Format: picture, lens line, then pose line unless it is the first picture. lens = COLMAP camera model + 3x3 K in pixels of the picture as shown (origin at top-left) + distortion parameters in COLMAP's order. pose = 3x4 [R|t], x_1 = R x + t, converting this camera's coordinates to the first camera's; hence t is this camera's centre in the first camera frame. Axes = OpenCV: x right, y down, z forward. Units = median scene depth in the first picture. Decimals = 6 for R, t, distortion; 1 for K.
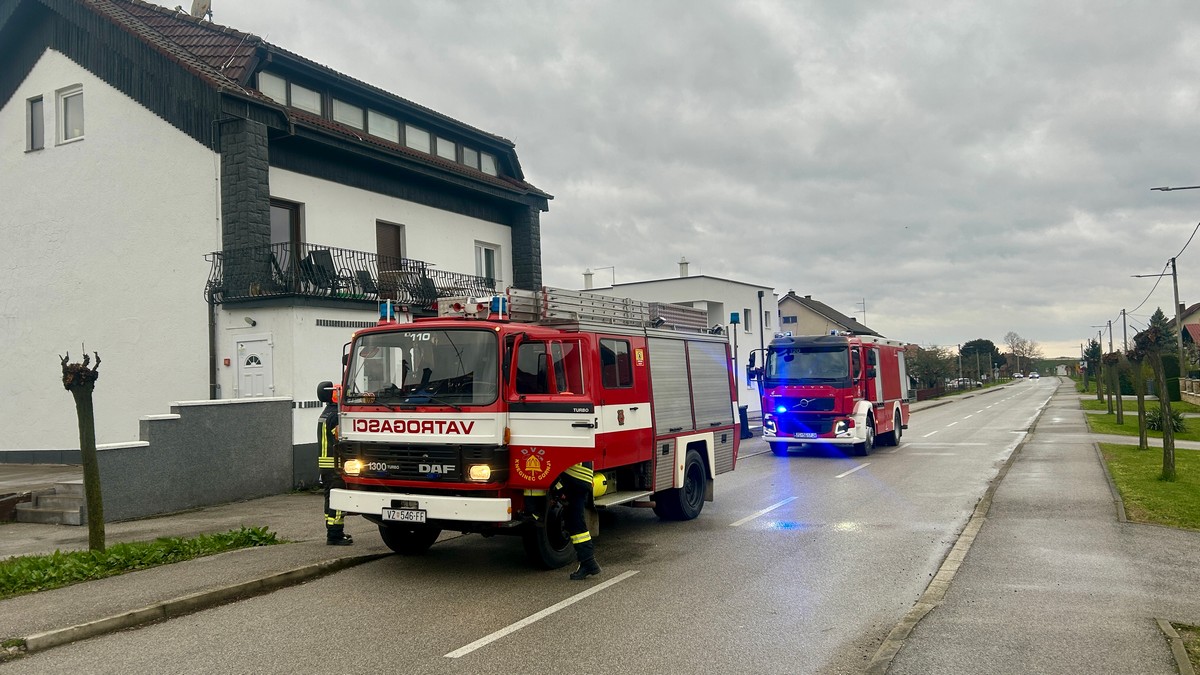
lens RADIAL K [[933.7, 0, 609.7], [0, 933.7, 339.5], [0, 0, 1]] dist [0.087040, -0.034904]
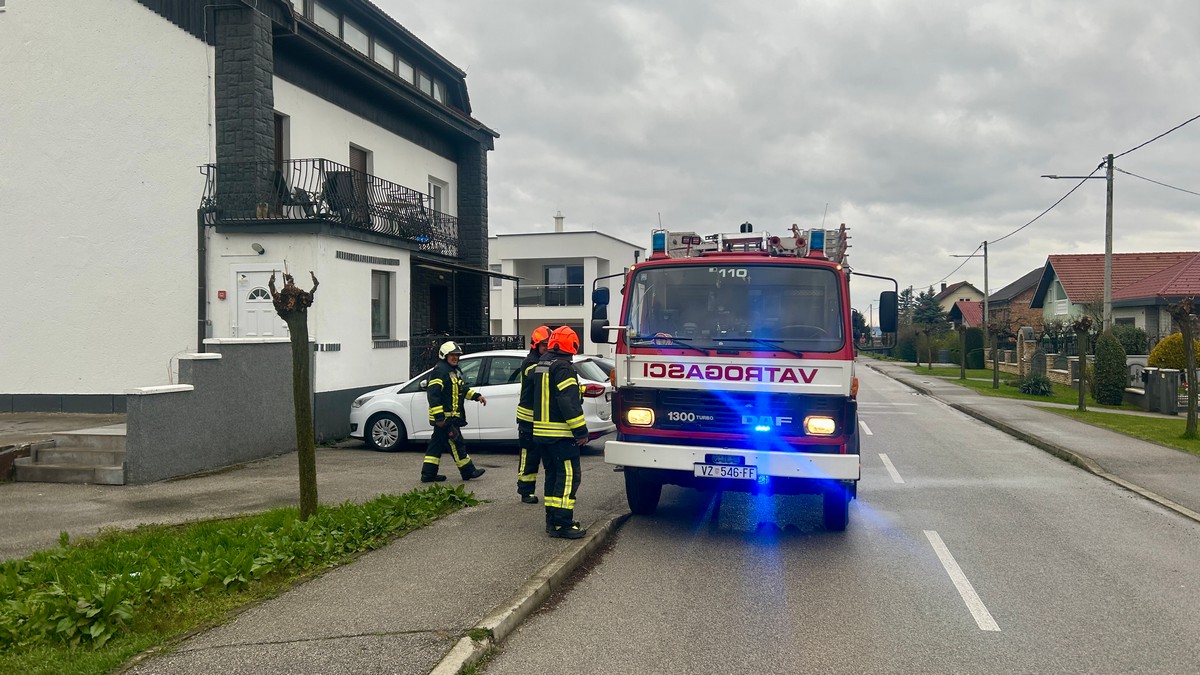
lens RADIAL K [[933.7, 0, 600.7], [0, 933.7, 331.7], [0, 0, 1]] dist [0.087040, -0.034904]
pose [[0.967074, 0.034516, 0.252145, -0.347139], [-0.043324, 0.998627, 0.029462, 0.020581], [-0.250781, -0.039416, 0.967241, 0.108190]]
